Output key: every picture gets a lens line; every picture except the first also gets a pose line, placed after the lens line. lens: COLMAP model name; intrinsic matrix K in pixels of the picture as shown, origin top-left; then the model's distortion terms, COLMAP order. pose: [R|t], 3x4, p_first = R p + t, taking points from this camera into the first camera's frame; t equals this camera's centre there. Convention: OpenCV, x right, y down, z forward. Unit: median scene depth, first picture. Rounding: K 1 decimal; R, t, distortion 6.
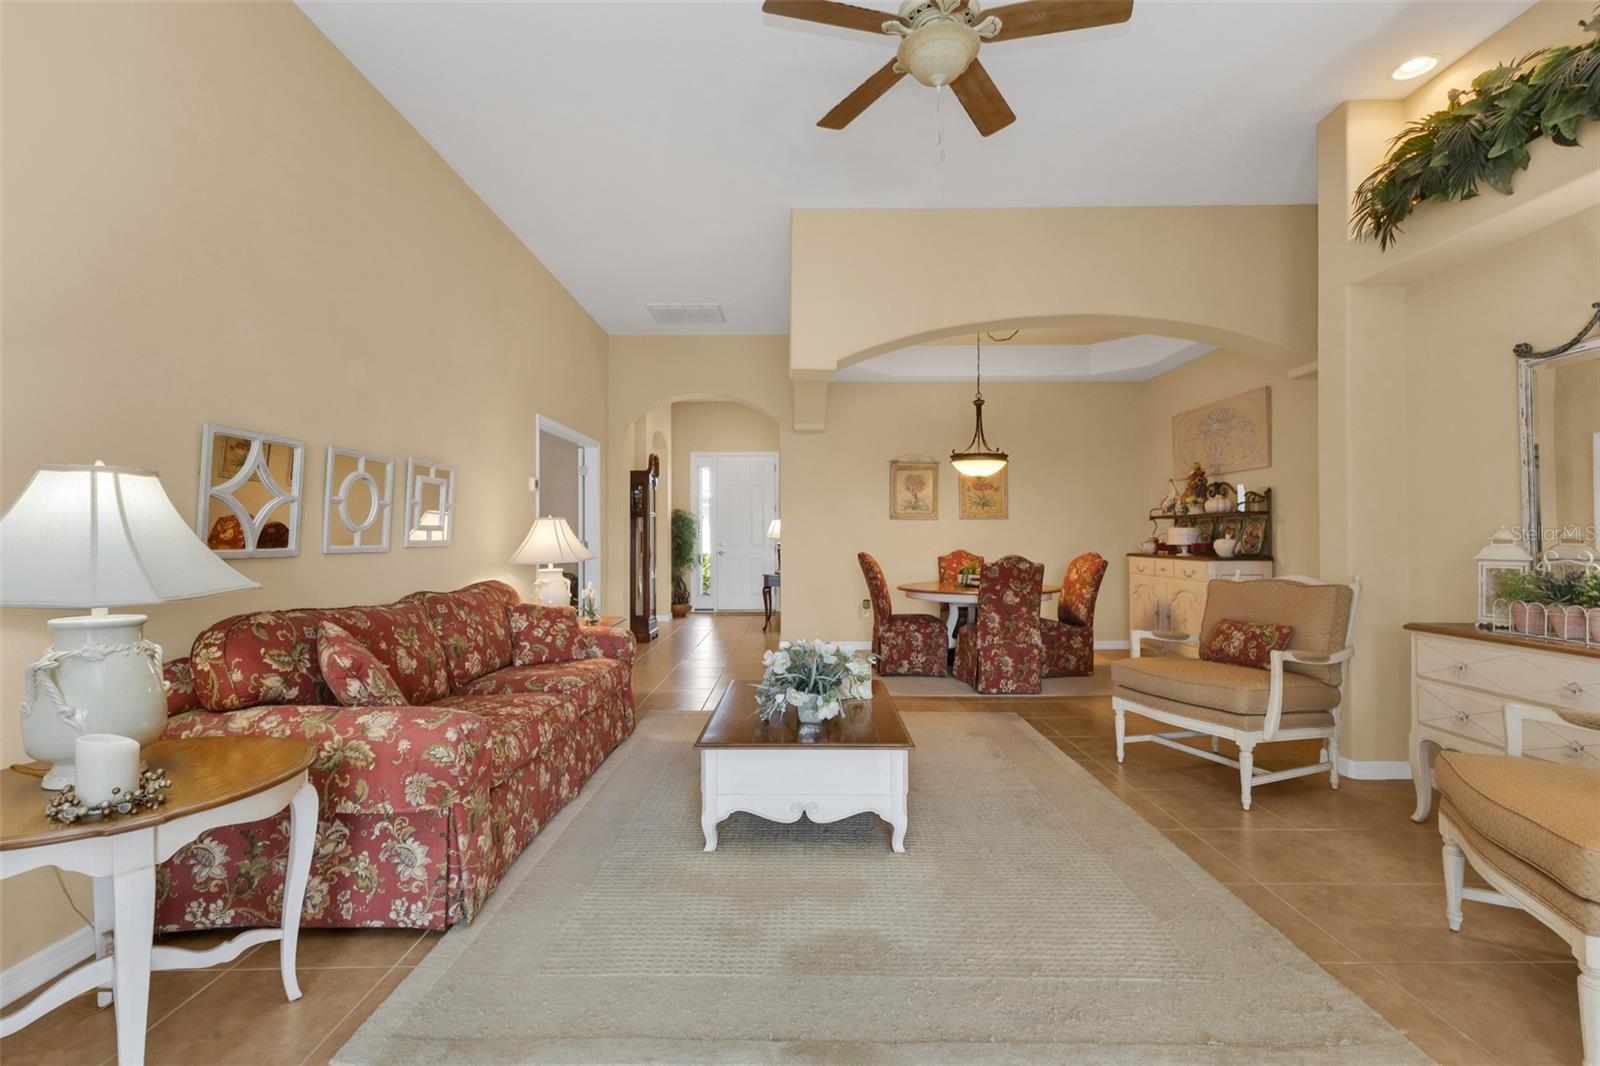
lens RADIAL K [[705.2, 0, 796.9], [0, 705.2, 528.5], [0, 0, 1]] dist [0.020304, -0.006144]
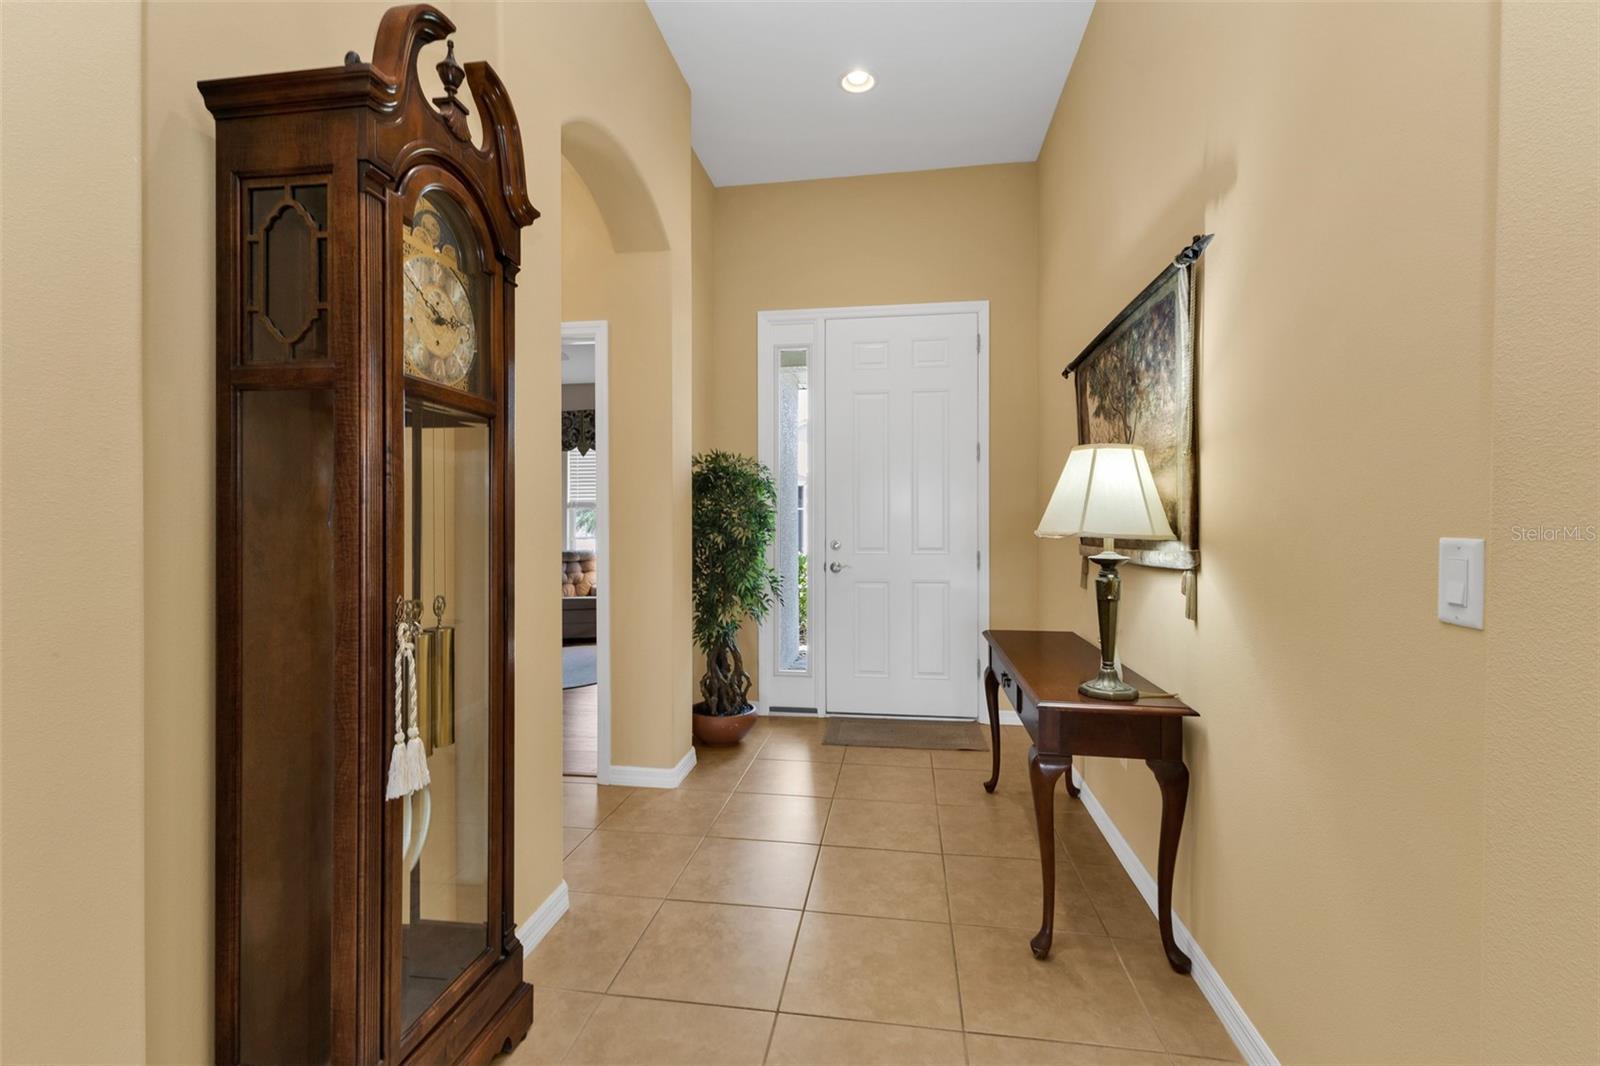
lens RADIAL K [[705.2, 0, 796.9], [0, 705.2, 528.5], [0, 0, 1]] dist [0.020304, -0.006144]
pose [[0.989217, 0.004642, -0.146383, -0.135933], [-0.001899, 0.999820, 0.018870, 0.010975], [0.146445, -0.018389, 0.989048, 1.160893]]
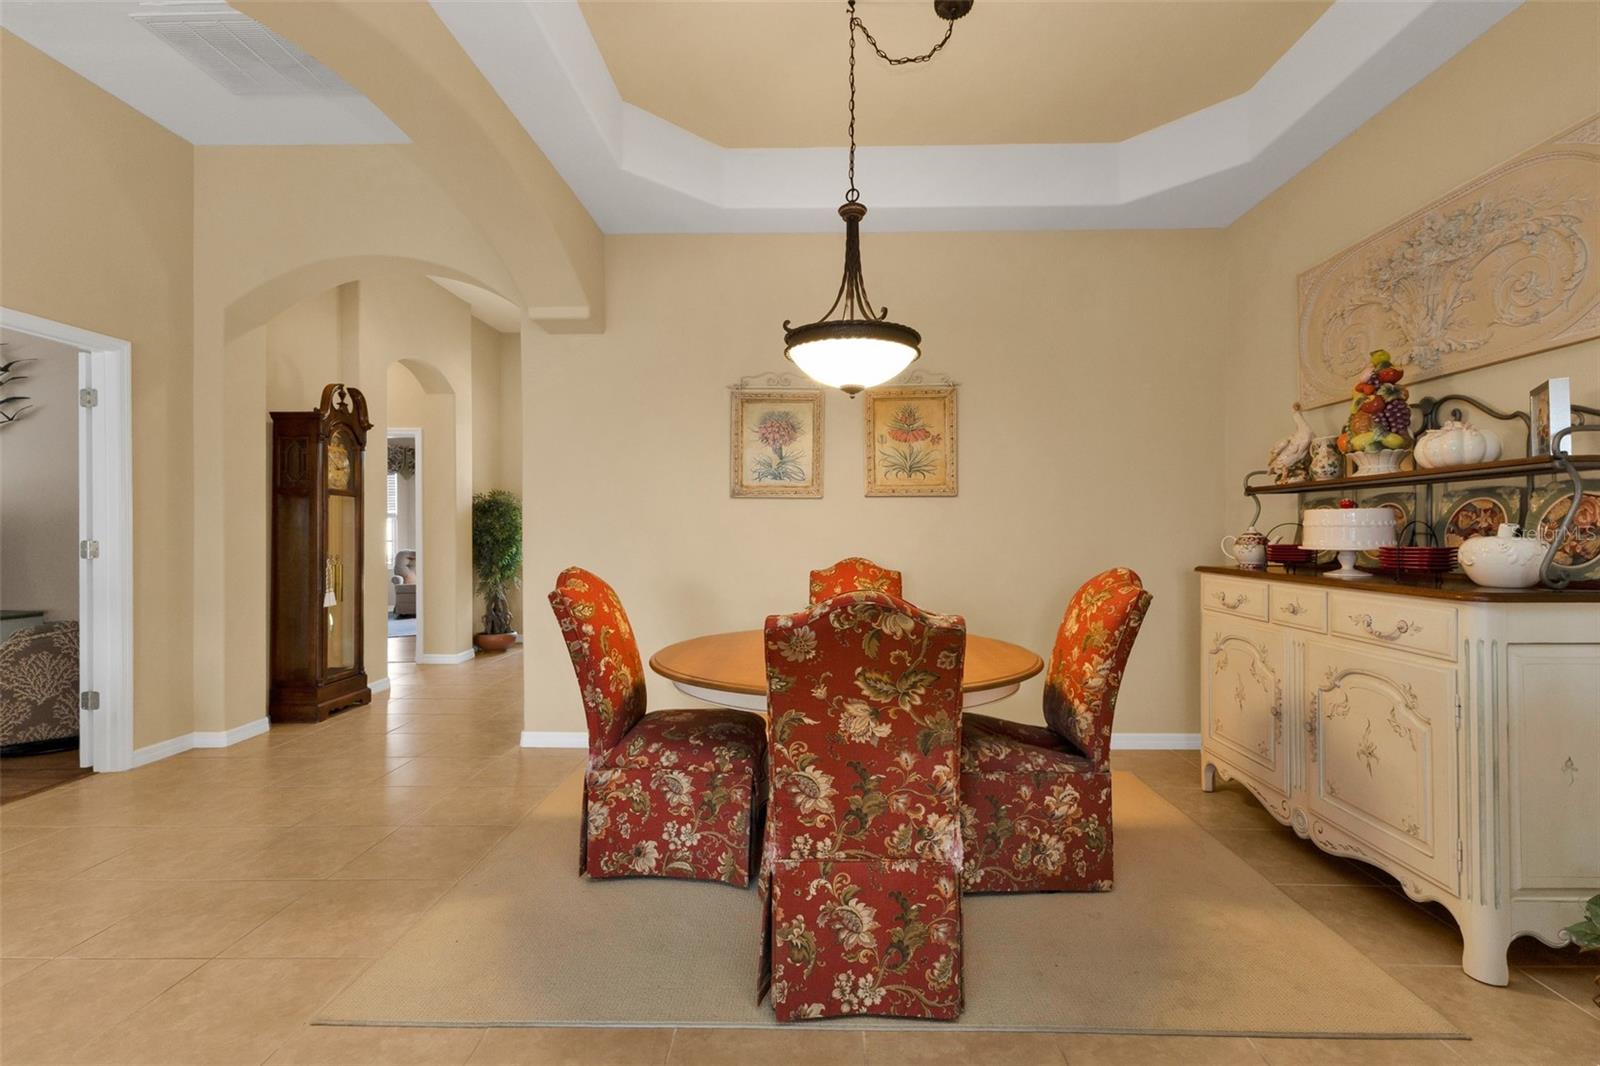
lens RADIAL K [[728.4, 0, 800.0], [0, 728.4, 533.0], [0, 0, 1]] dist [0.016154, -0.000100]
pose [[0.999850, 0.000039, -0.017348, 0.237809], [0.000173, 0.999925, 0.012261, 0.007571], [0.017347, -0.012262, 0.999774, 0.572702]]
